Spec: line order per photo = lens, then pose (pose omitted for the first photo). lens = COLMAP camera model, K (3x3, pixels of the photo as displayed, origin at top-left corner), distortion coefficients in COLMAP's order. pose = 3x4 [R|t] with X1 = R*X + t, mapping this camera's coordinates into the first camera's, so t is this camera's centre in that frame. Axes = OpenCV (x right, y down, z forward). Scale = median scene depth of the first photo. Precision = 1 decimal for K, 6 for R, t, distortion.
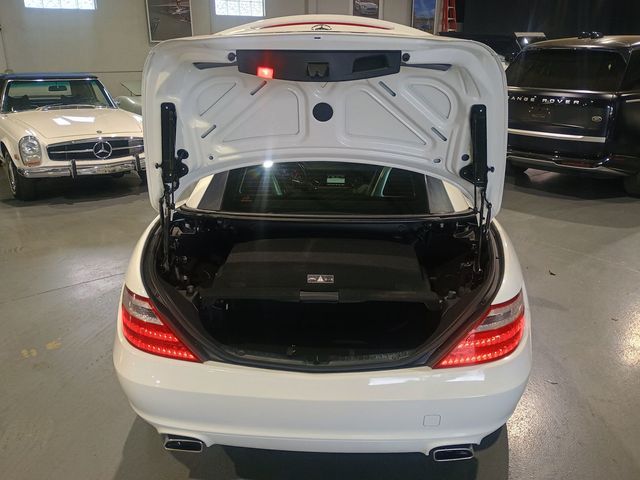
lens RADIAL K [[555.3, 0, 323.8], [0, 555.3, 241.9], [0, 0, 1]] dist [0.069496, -0.083733]
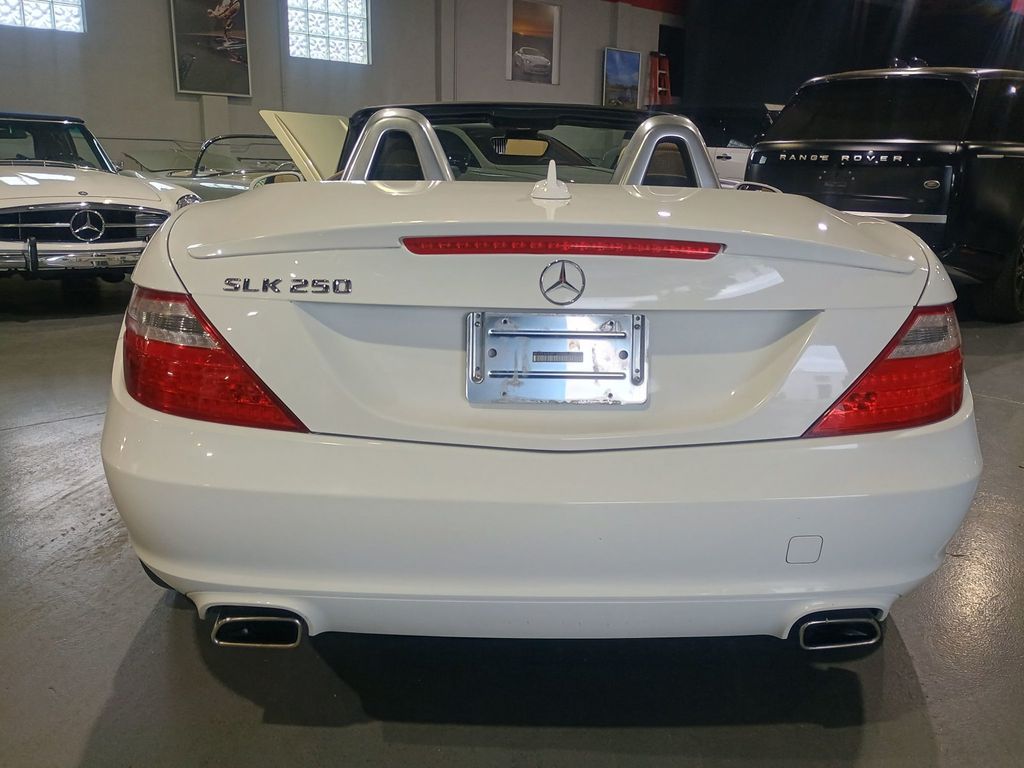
lens RADIAL K [[888.5, 0, 531.3], [0, 888.5, 382.9], [0, 0, 1]] dist [0.069496, -0.083733]
pose [[0.996065, 0.001607, 0.088613, -0.032316], [0.006698, 0.995611, -0.093344, 0.079238], [-0.088375, 0.093570, 0.991683, 0.084104]]
